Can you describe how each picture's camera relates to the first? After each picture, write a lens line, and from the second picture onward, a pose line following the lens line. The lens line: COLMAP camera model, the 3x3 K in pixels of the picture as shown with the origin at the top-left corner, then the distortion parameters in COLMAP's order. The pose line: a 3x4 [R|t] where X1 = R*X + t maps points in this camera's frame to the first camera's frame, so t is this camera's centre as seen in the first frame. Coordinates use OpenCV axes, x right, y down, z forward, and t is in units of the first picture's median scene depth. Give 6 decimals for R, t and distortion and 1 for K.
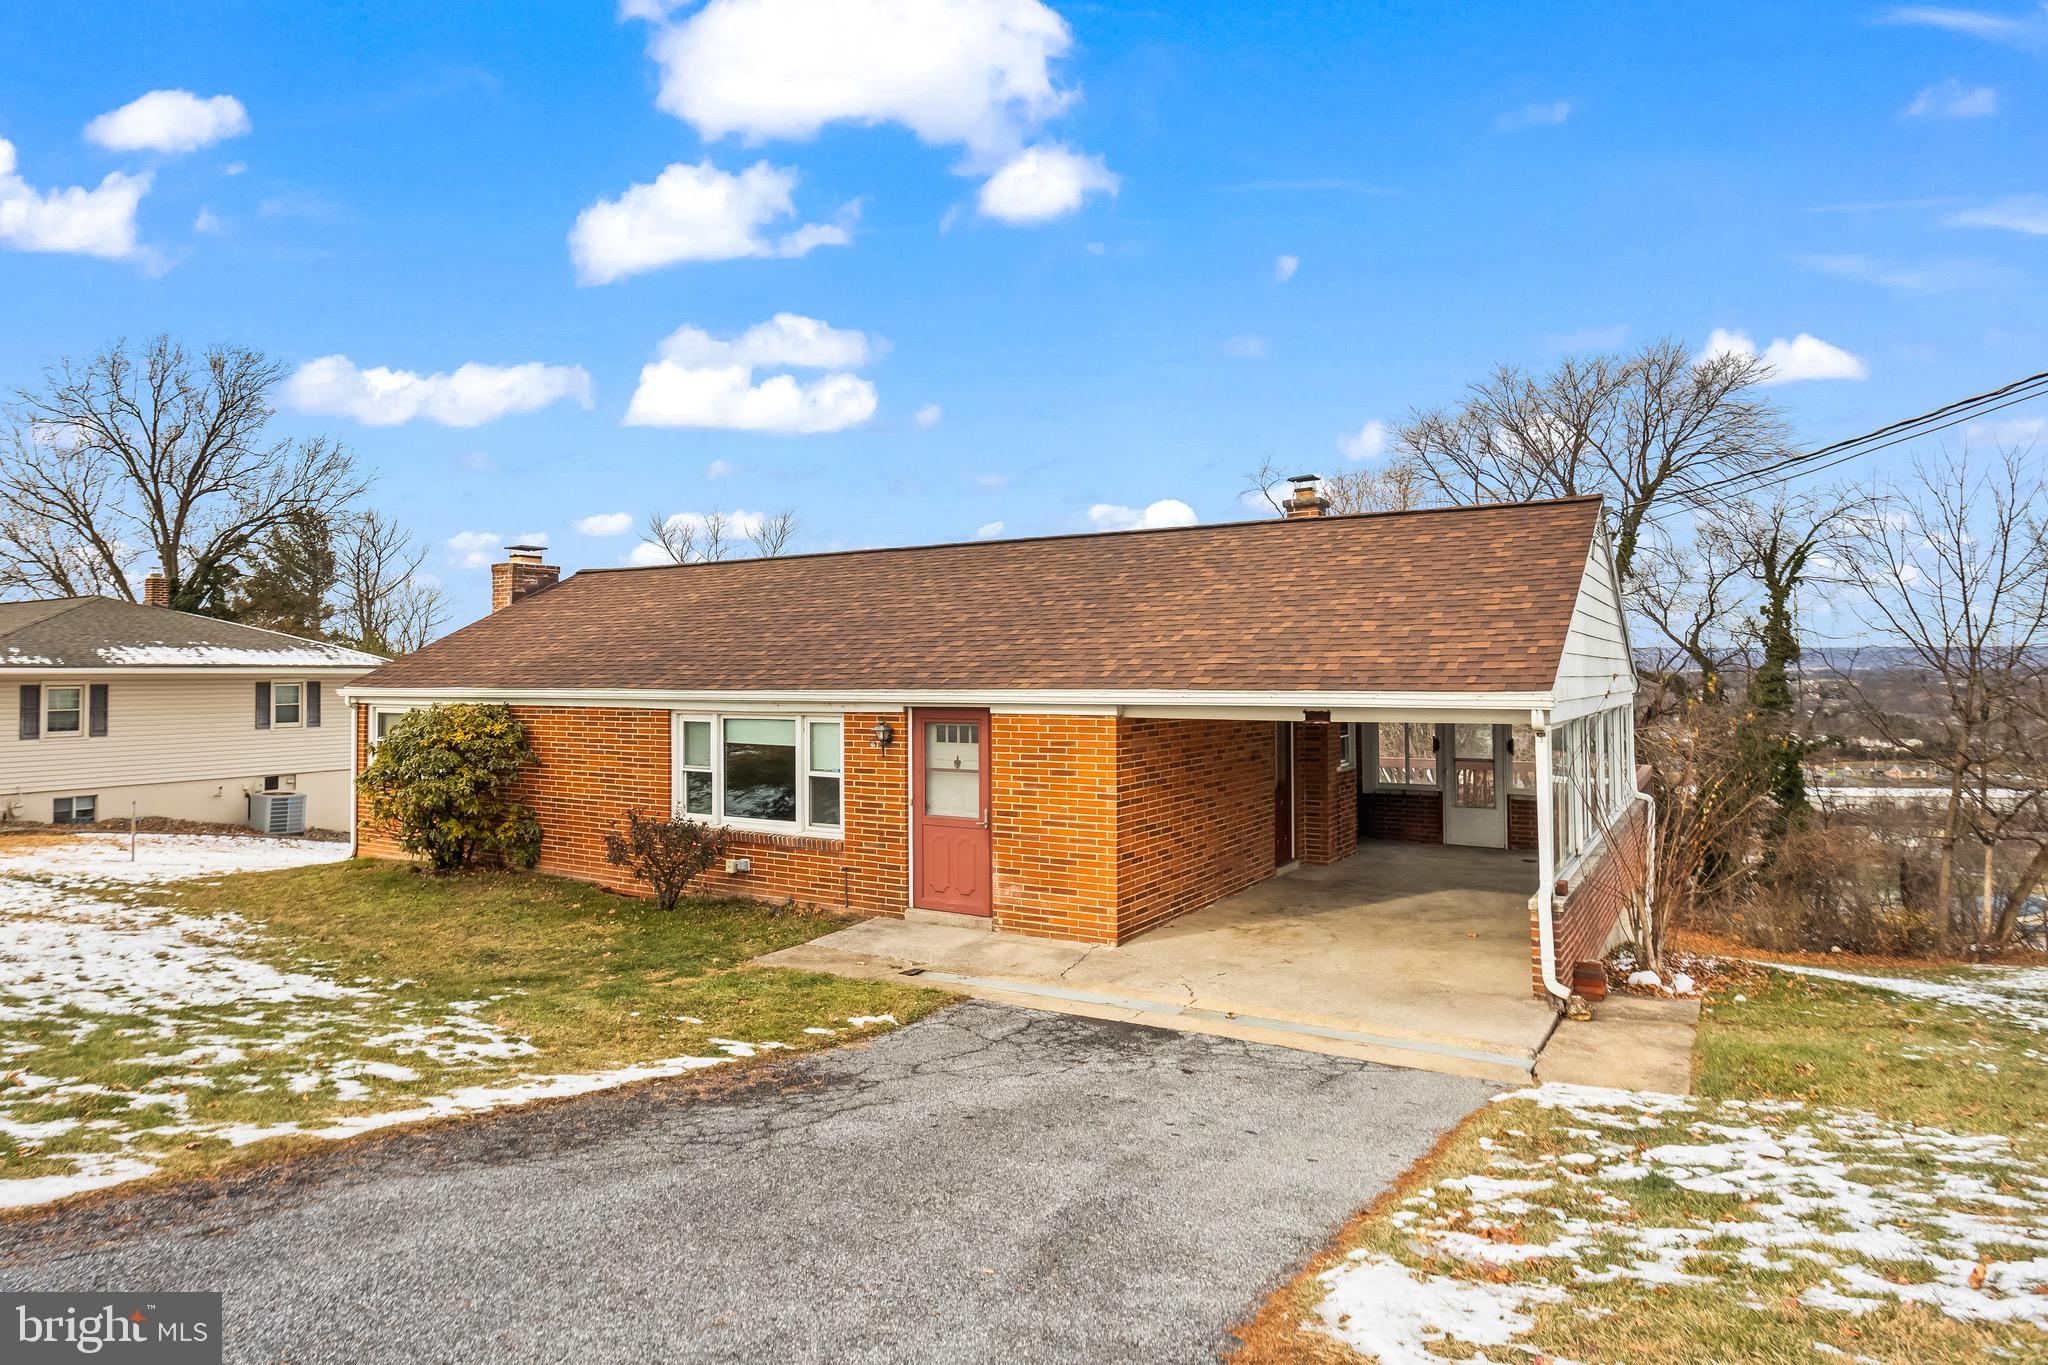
lens RADIAL K [[1267.0, 0, 961.1], [0, 1267.0, 623.2], [0, 0, 1]] dist [-0.029339, 0.001387]
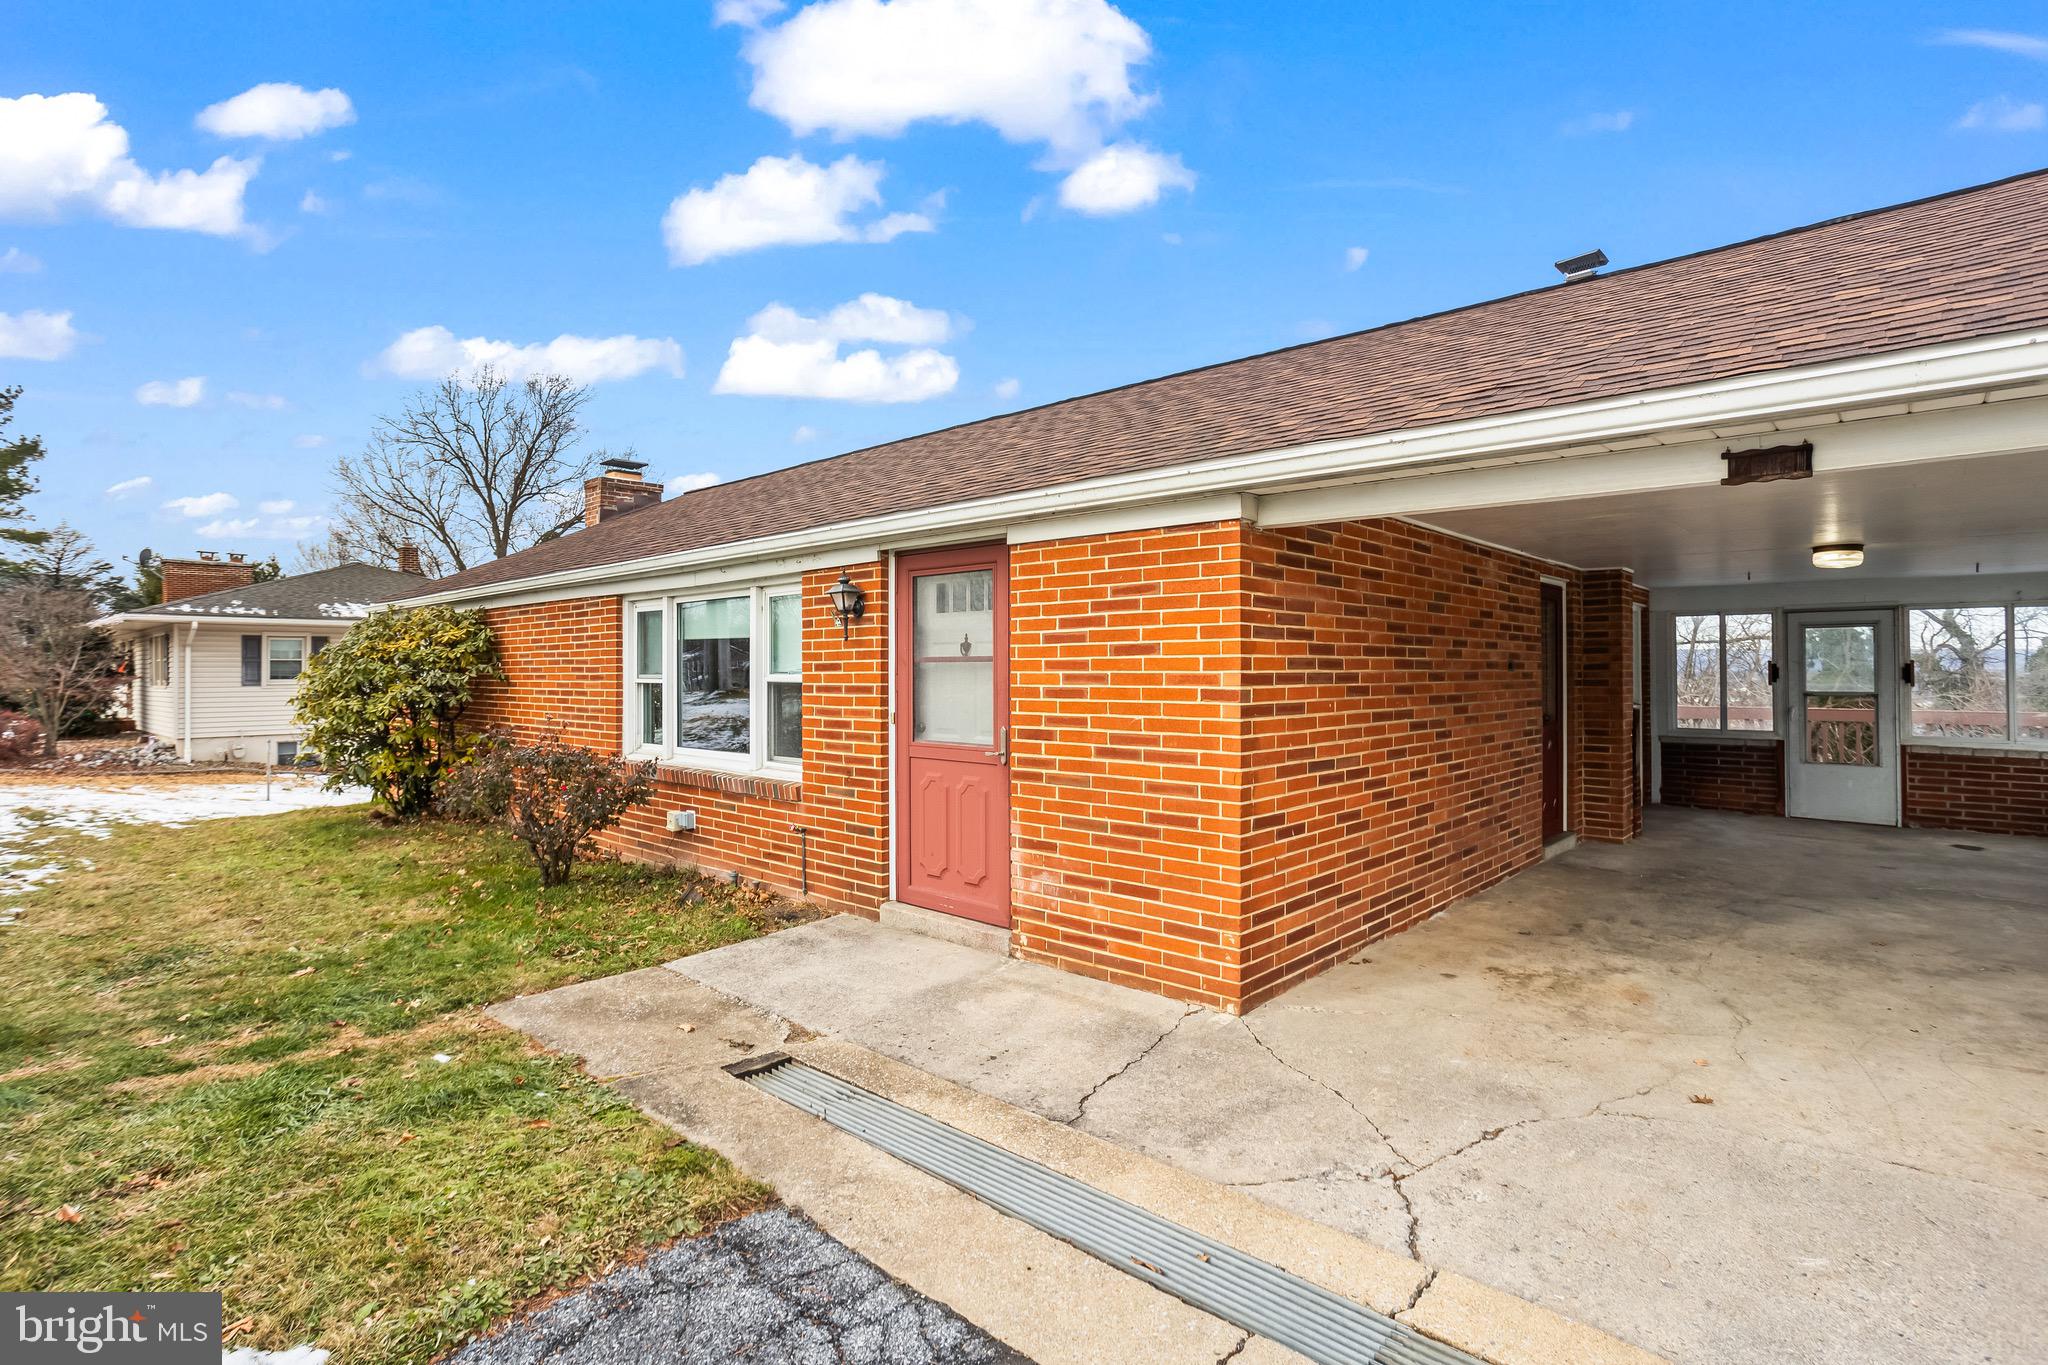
lens RADIAL K [[1033.6, 0, 1004.3], [0, 1033.6, 665.9], [0, 0, 1]] dist [-0.055825, 0.043347]
pose [[0.982841, -0.000242, -0.184456, 0.095928], [0.007165, 0.999295, 0.036862, 0.100381], [0.184317, -0.037551, 0.982149, 0.549358]]
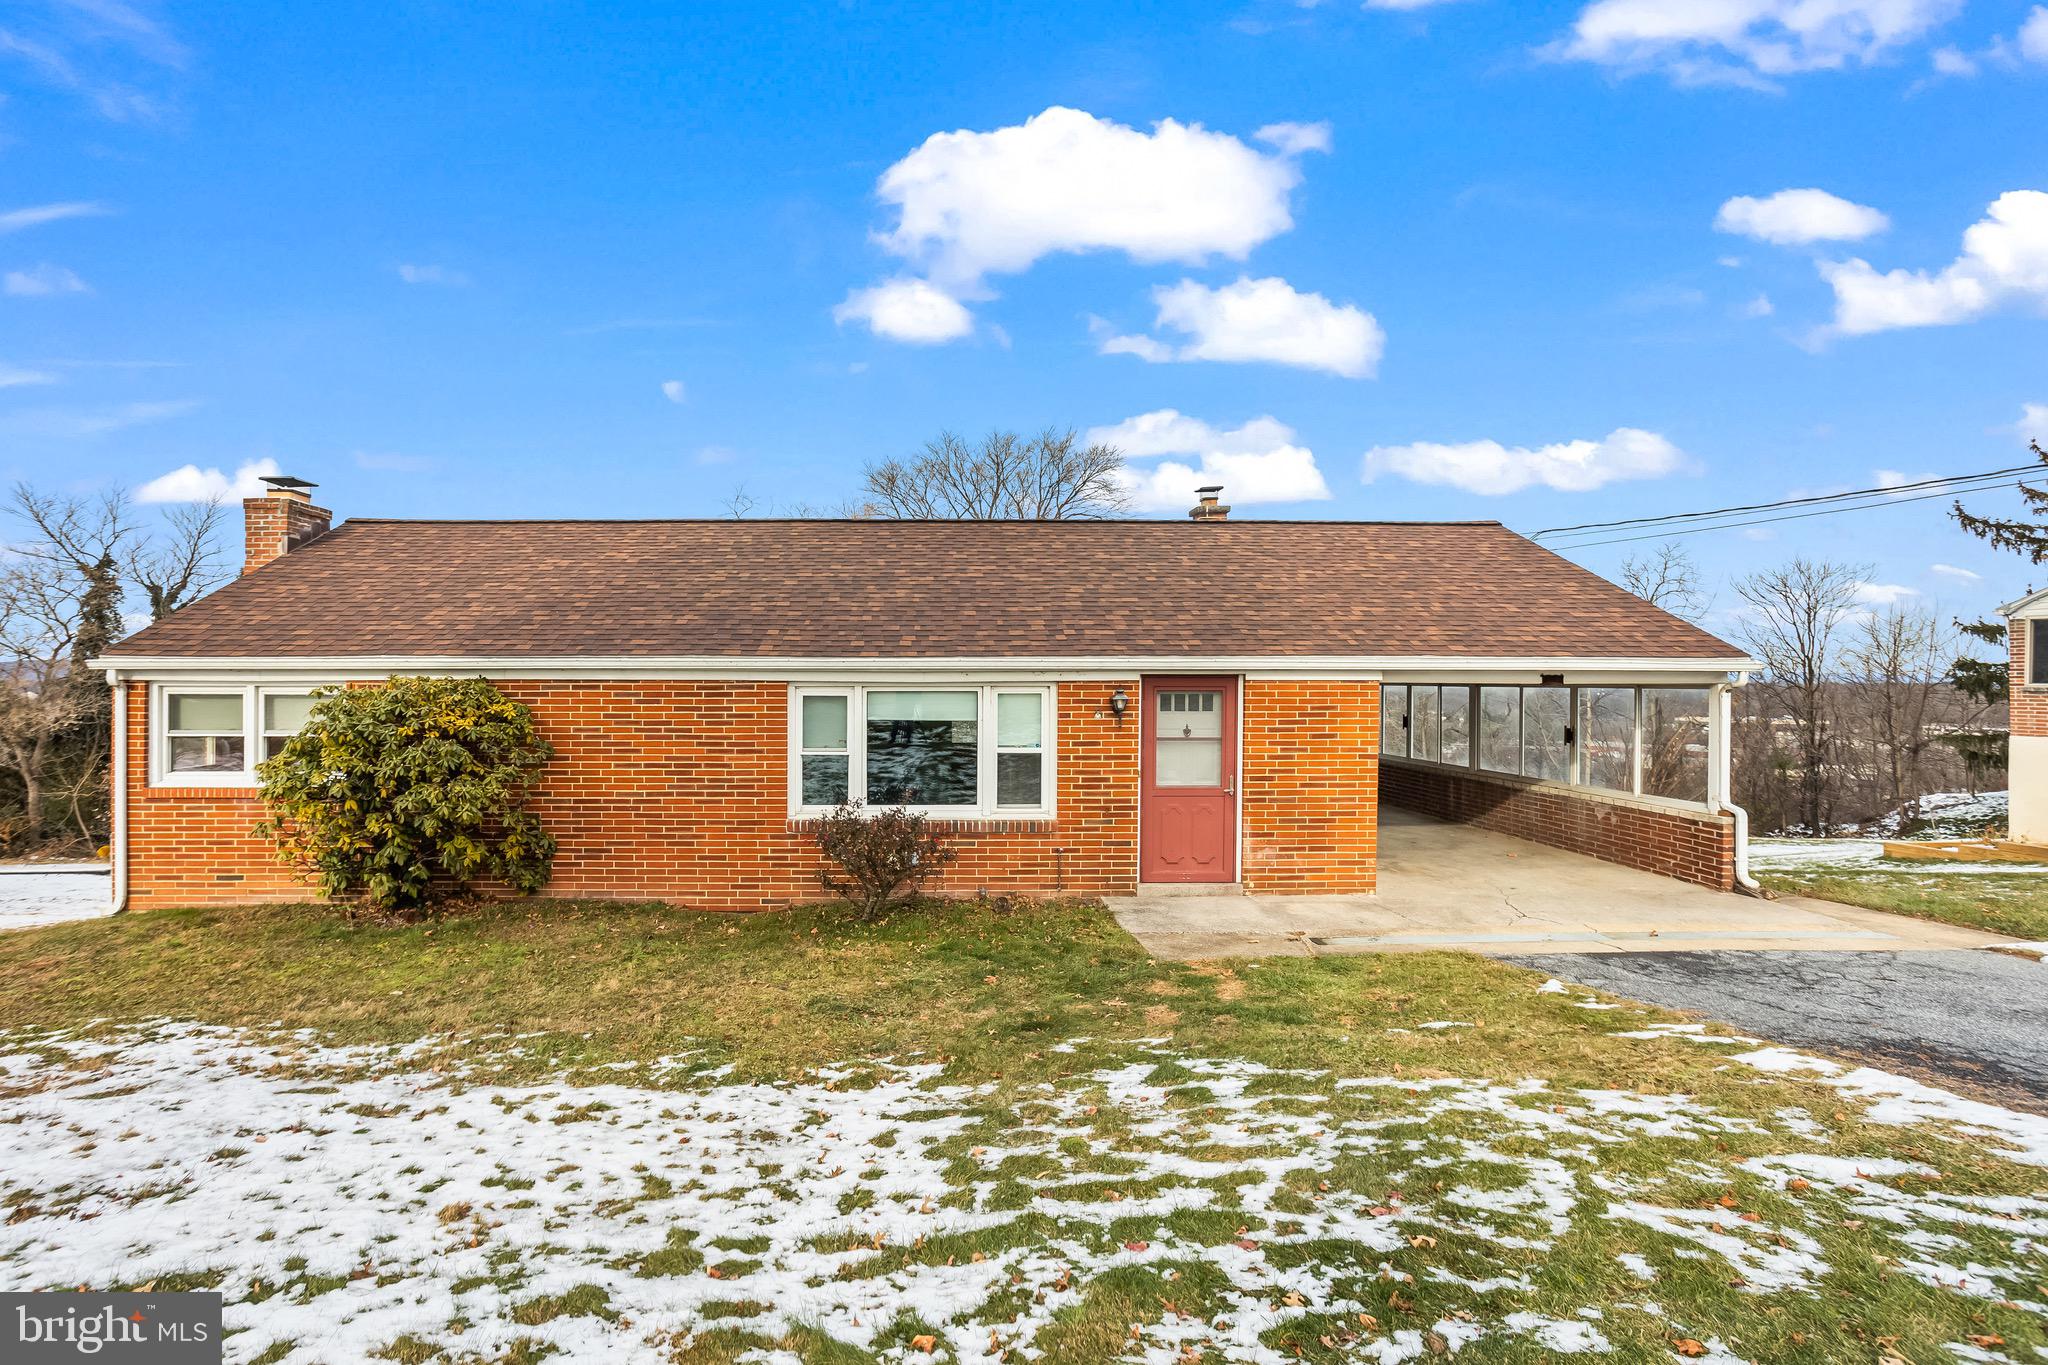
lens RADIAL K [[1014.5, 0, 998.9], [0, 1014.5, 675.1], [0, 0, 1]] dist [-0.058996, 0.038103]
pose [[0.820822, 0.004424, 0.571167, -0.563124], [-0.027005, 0.999152, 0.031070, 0.045319], [-0.570545, -0.040928, 0.820246, 0.432637]]
